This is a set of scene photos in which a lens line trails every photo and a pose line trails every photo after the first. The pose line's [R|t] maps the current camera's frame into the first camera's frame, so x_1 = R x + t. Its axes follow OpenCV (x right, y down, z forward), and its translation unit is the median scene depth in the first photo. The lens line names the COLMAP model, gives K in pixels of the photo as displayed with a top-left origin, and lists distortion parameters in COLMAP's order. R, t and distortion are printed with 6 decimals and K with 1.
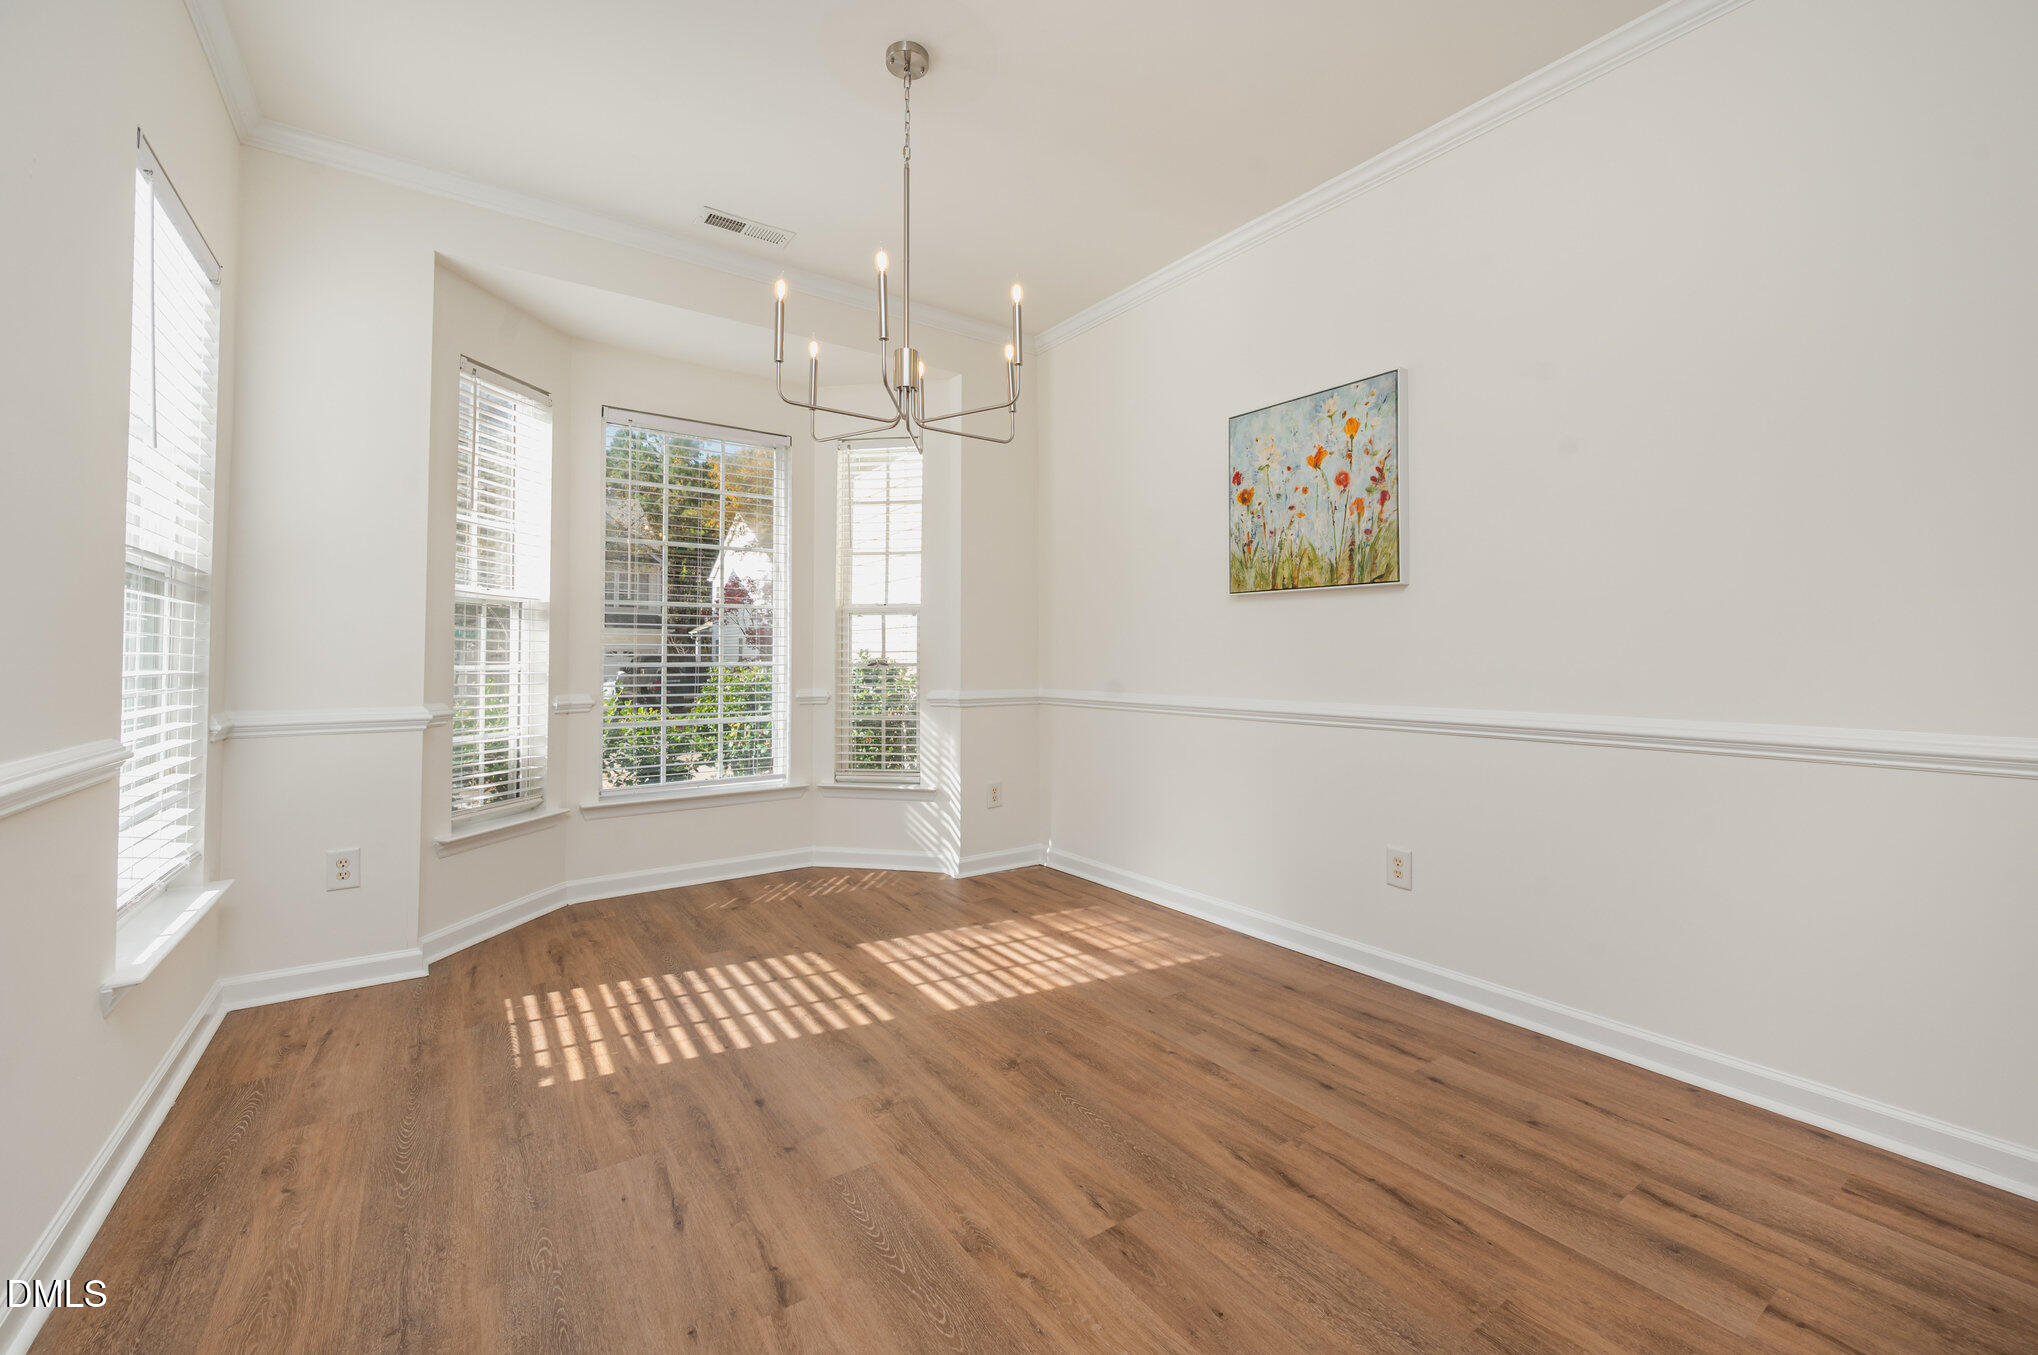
lens RADIAL K [[809.5, 0, 1010.7], [0, 809.5, 631.2], [0, 0, 1]] dist [-0.002141, 0.000007]
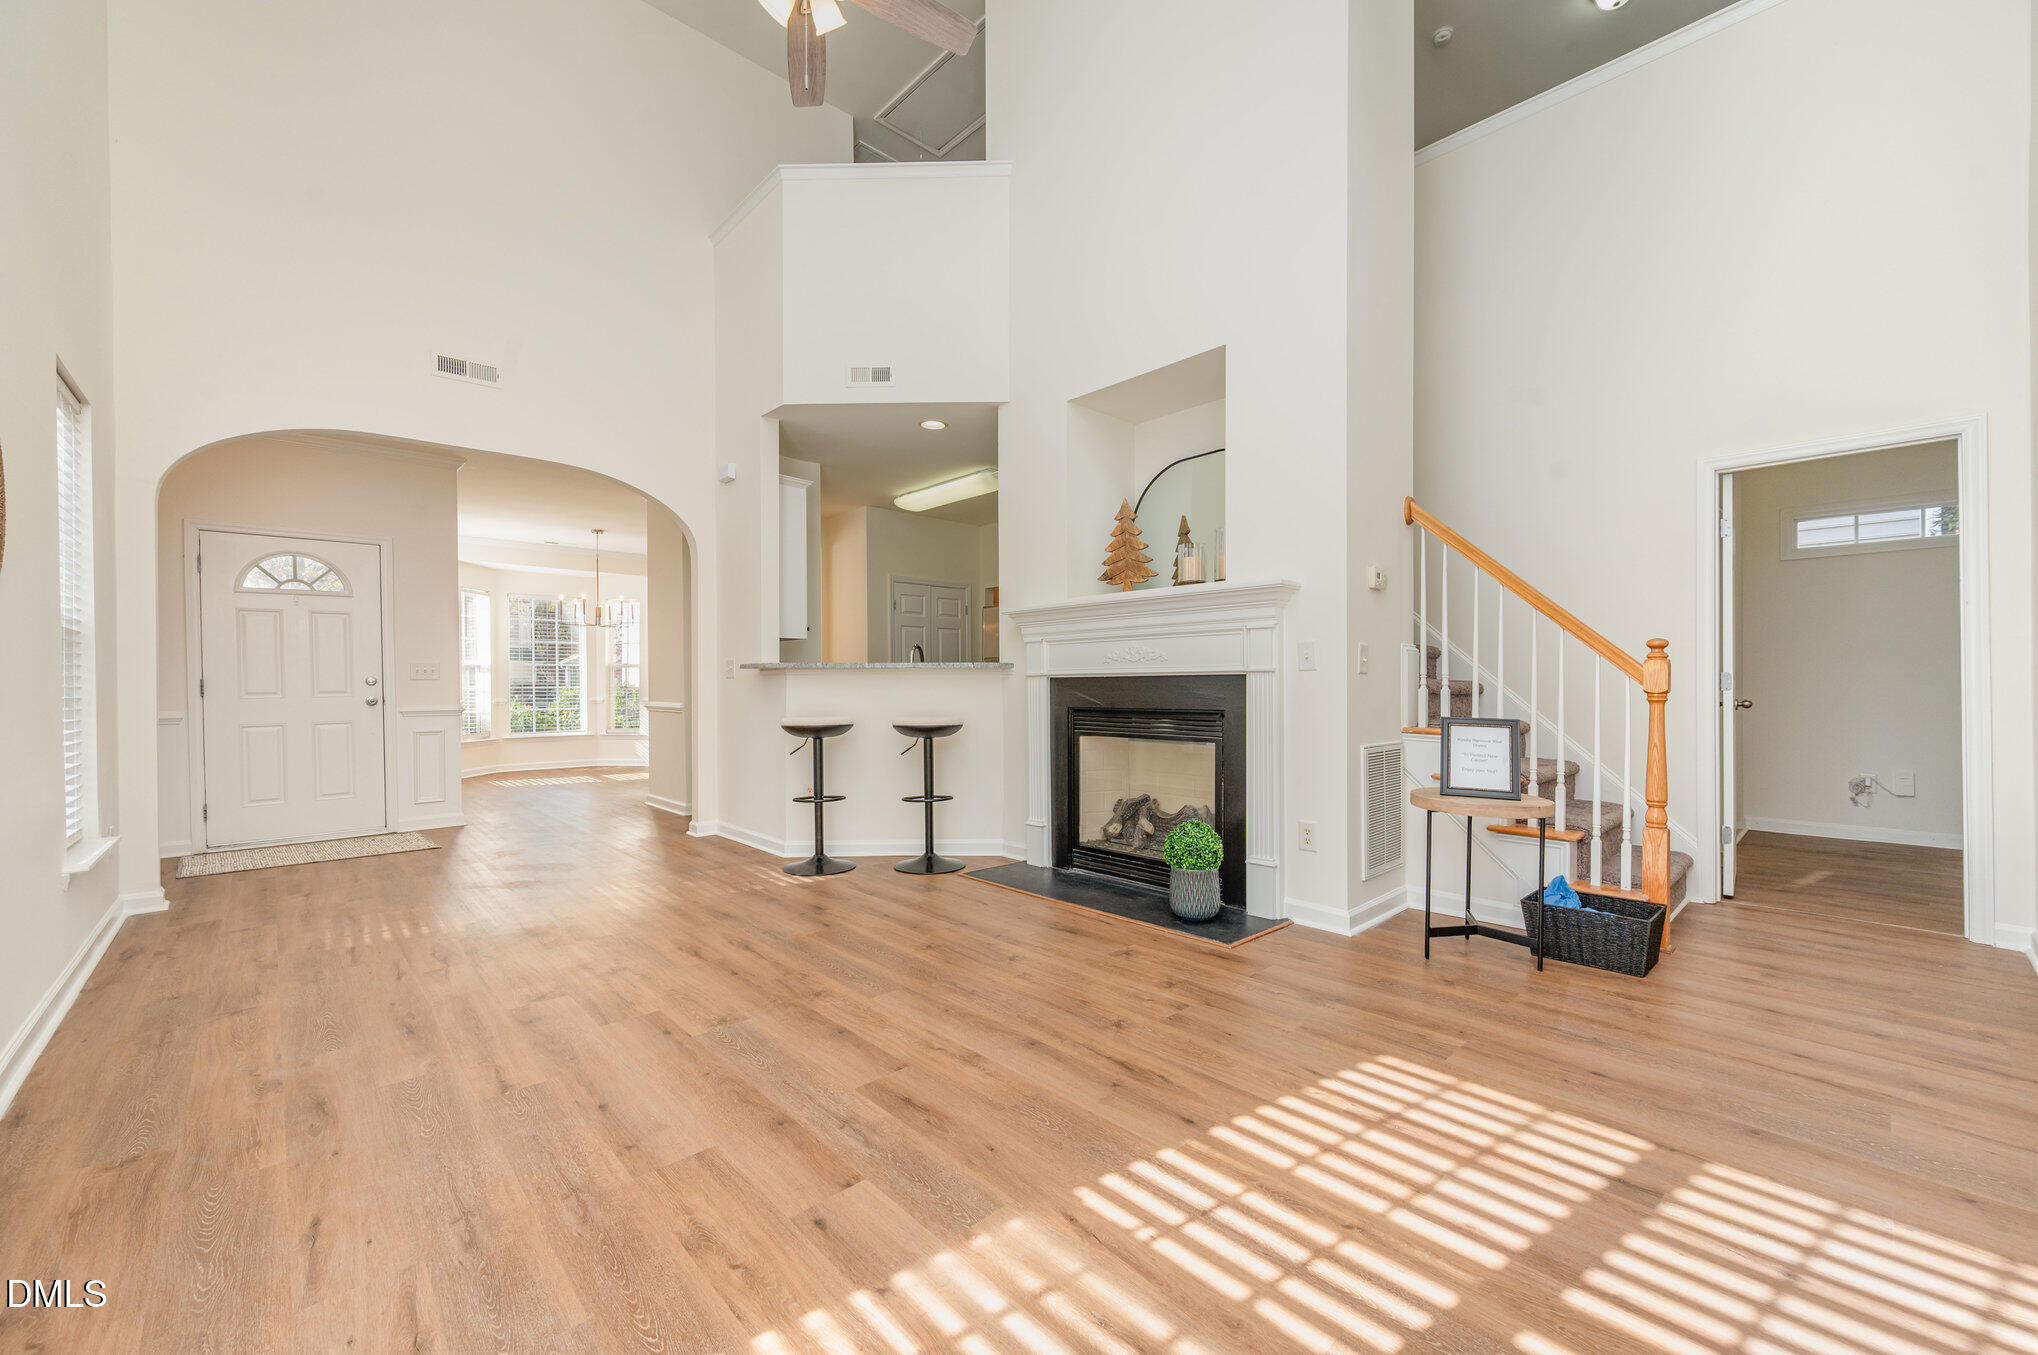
lens RADIAL K [[809.5, 0, 1016.0], [0, 809.5, 691.6], [0, 0, 1]] dist [-0.002141, 0.000007]
pose [[0.991239, -0.000836, 0.132075, 0.852032], [-0.004513, 0.999182, 0.040196, -0.065262], [-0.132001, -0.040440, 0.990424, -1.987258]]
